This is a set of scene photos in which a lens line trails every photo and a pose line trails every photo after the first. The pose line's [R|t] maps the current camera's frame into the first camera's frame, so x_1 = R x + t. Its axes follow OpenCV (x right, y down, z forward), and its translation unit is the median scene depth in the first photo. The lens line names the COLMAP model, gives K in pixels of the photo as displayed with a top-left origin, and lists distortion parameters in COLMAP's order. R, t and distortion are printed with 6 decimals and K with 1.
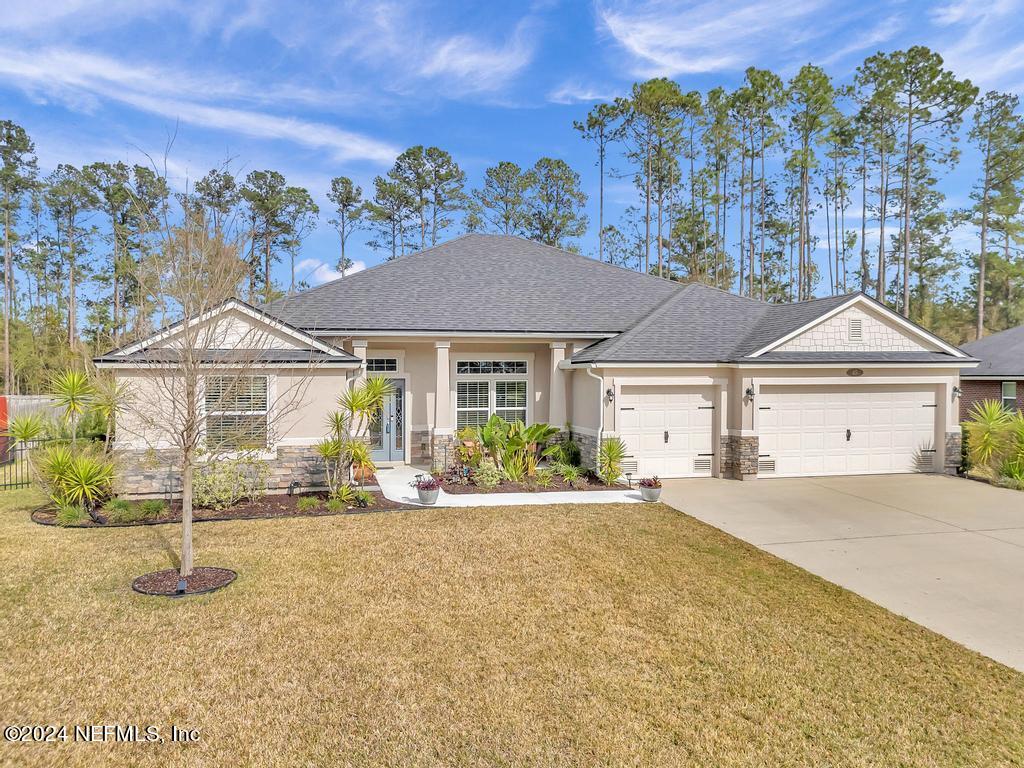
lens RADIAL K [[762.6, 0, 504.5], [0, 762.6, 379.6], [0, 0, 1]] dist [0.051268, -0.051484]
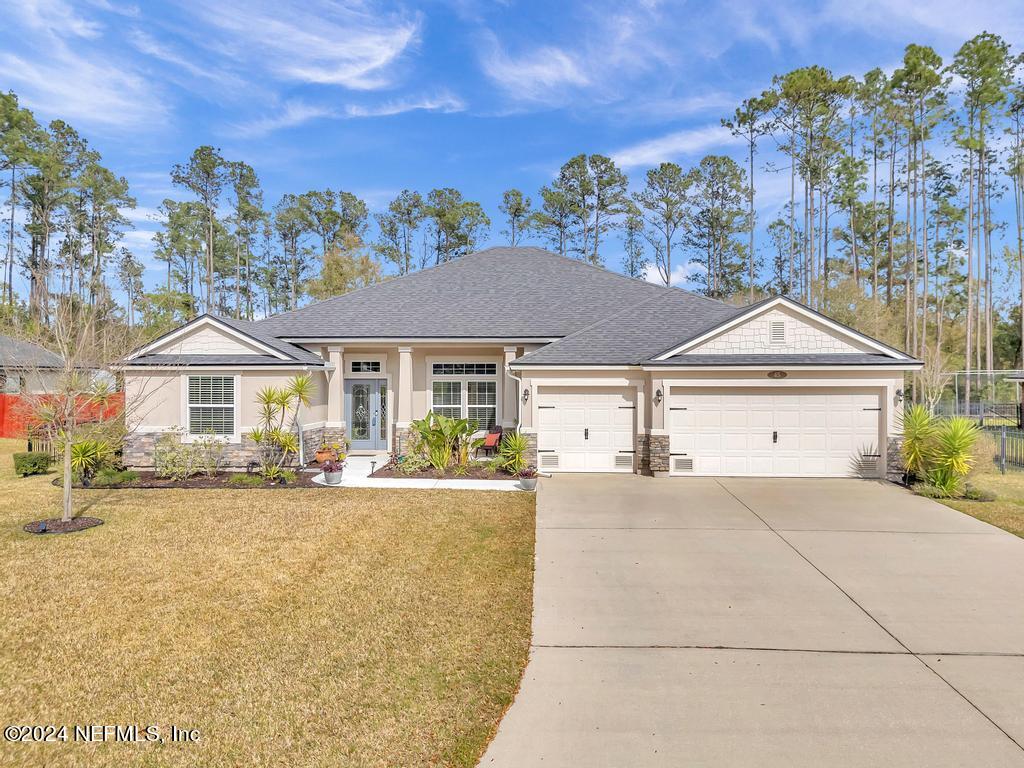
lens RADIAL K [[756.4, 0, 512.0], [0, 756.4, 367.7], [0, 0, 1]] dist [0.050324, -0.038855]
pose [[0.959409, 0.000502, -0.282018, 0.389359], [-0.004662, 0.999890, -0.014079, -0.002872], [0.281980, 0.014822, 0.959306, -0.051306]]
